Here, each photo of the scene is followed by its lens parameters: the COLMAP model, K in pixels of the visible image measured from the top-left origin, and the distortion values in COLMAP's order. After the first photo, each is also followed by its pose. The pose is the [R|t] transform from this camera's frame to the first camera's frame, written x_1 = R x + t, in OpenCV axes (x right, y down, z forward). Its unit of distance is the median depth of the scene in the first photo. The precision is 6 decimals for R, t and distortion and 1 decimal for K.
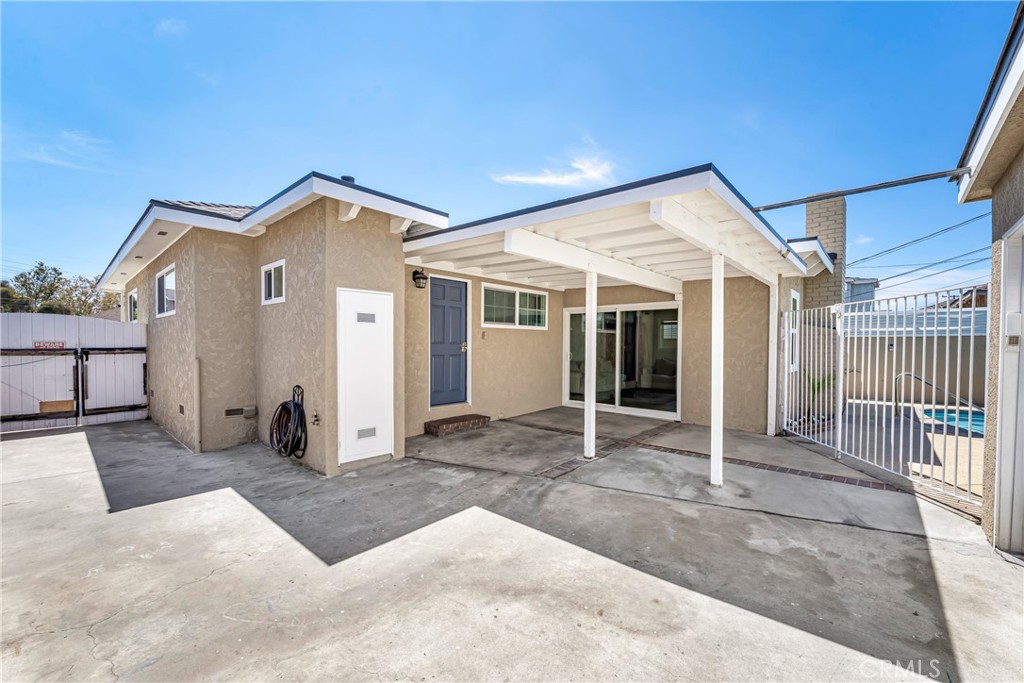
lens RADIAL K [[416.2, 0, 512.3], [0, 416.2, 346.6], [0, 0, 1]] dist [-0.015736, 0.003071]
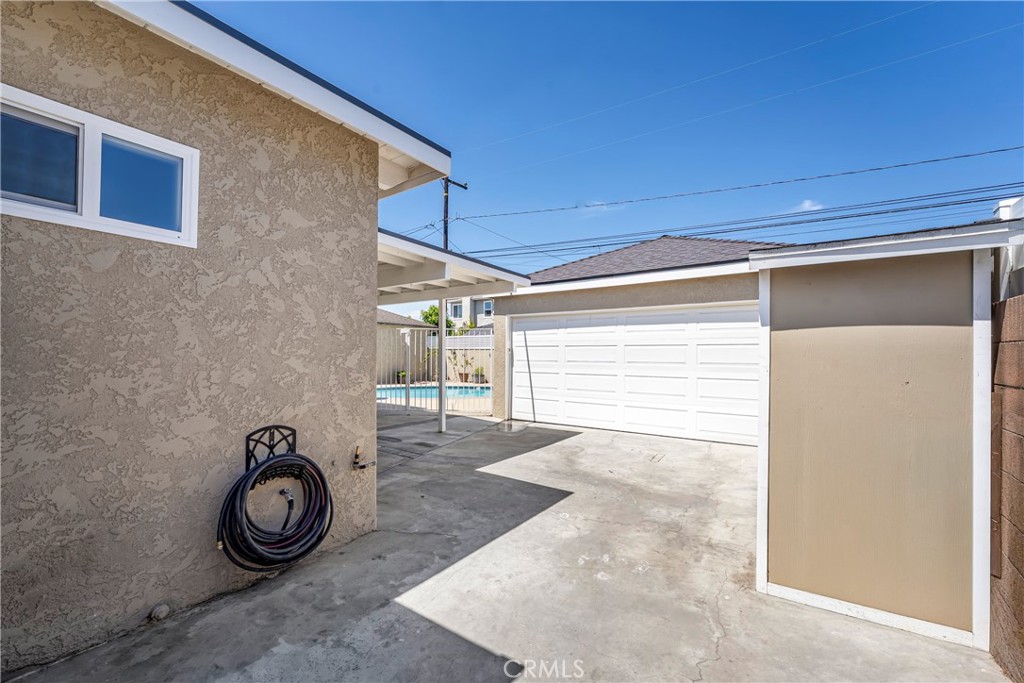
lens RADIAL K [[416.2, 0, 513.8], [0, 416.2, 349.1], [0, 0, 1]] dist [-0.015736, 0.003071]
pose [[-0.115904, 0.007059, 0.993235, -1.692901], [-0.000190, 0.999975, -0.007130, 0.002158], [-0.993260, -0.001015, -0.115900, 1.207601]]
